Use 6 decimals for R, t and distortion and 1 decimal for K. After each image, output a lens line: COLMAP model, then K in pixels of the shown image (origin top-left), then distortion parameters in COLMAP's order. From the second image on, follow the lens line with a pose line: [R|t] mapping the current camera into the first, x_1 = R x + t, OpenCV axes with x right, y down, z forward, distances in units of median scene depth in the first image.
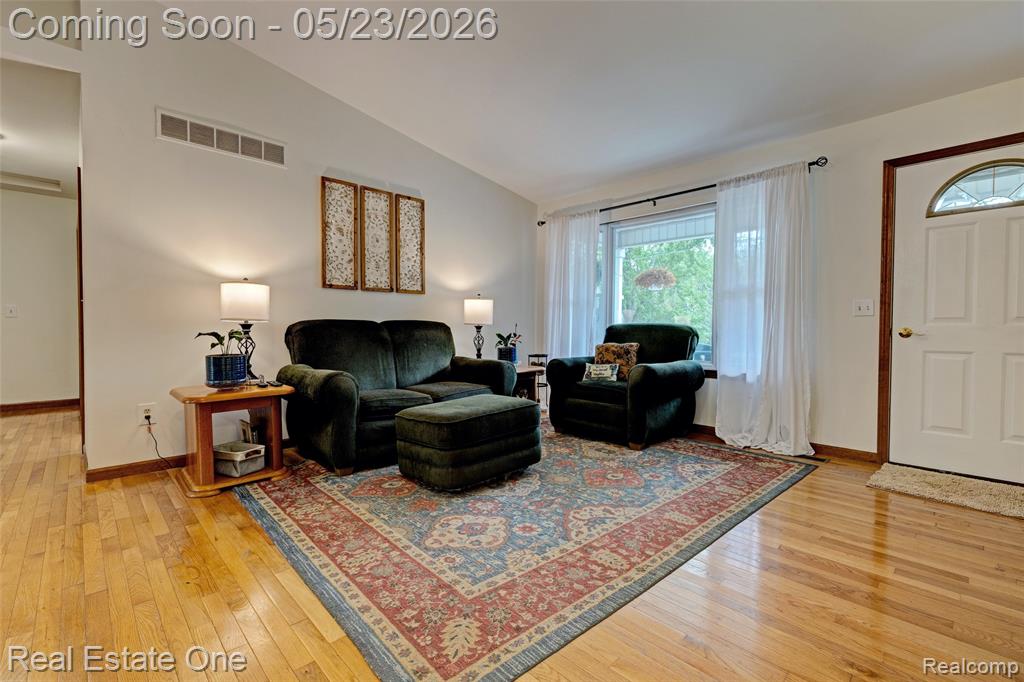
lens RADIAL K [[446.7, 0, 512.0], [0, 446.7, 341.0], [0, 0, 1]] dist [0.000791, 0.000171]
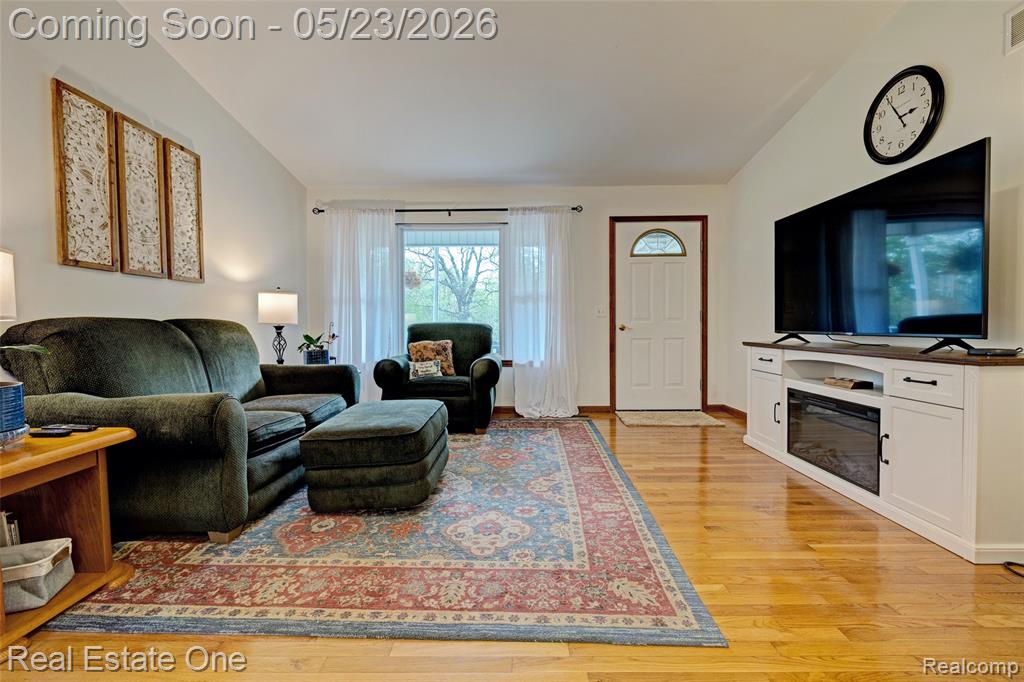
lens RADIAL K [[436.8, 0, 512.0], [0, 436.8, 341.0], [0, 0, 1]] dist [-0.001468, 0.000836]
pose [[0.703837, -0.033621, 0.709565, -0.512192], [0.031251, 0.999378, 0.016355, -0.008335], [-0.709674, 0.010663, 0.704450, 0.189348]]
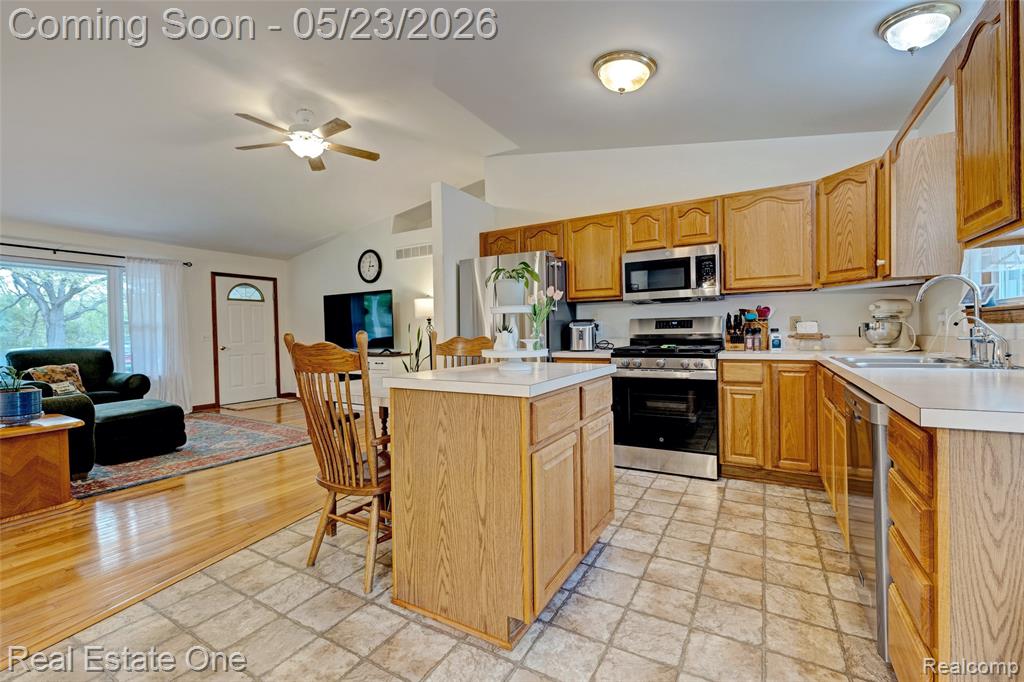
lens RADIAL K [[436.8, 0, 512.0], [0, 436.8, 341.0], [0, 0, 1]] dist [-0.001468, 0.000836]
pose [[-0.264436, -0.017007, 0.964253, -1.744748], [0.046954, 0.998432, 0.030486, -0.054562], [-0.963259, 0.053337, -0.263223, 0.152066]]
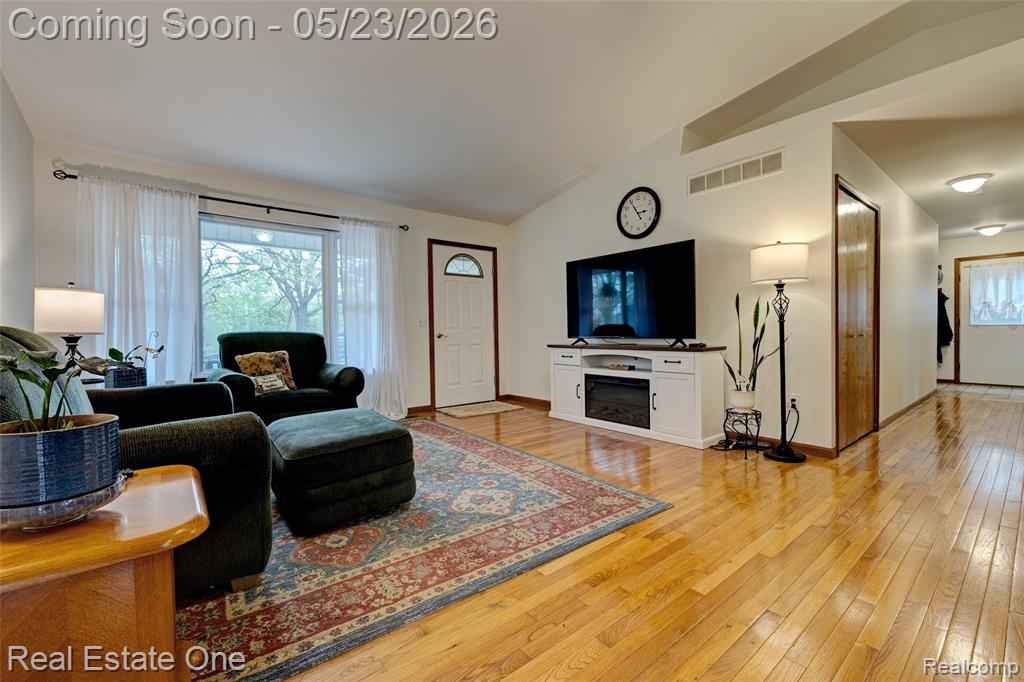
lens RADIAL K [[429.8, 0, 512.0], [0, 429.8, 341.0], [0, 0, 1]] dist [-0.001191, 0.000163]
pose [[0.091986, -0.026284, 0.995413, -0.866219], [0.042882, 0.998829, 0.022411, -0.023474], [-0.994837, 0.040624, 0.093005, 0.554279]]
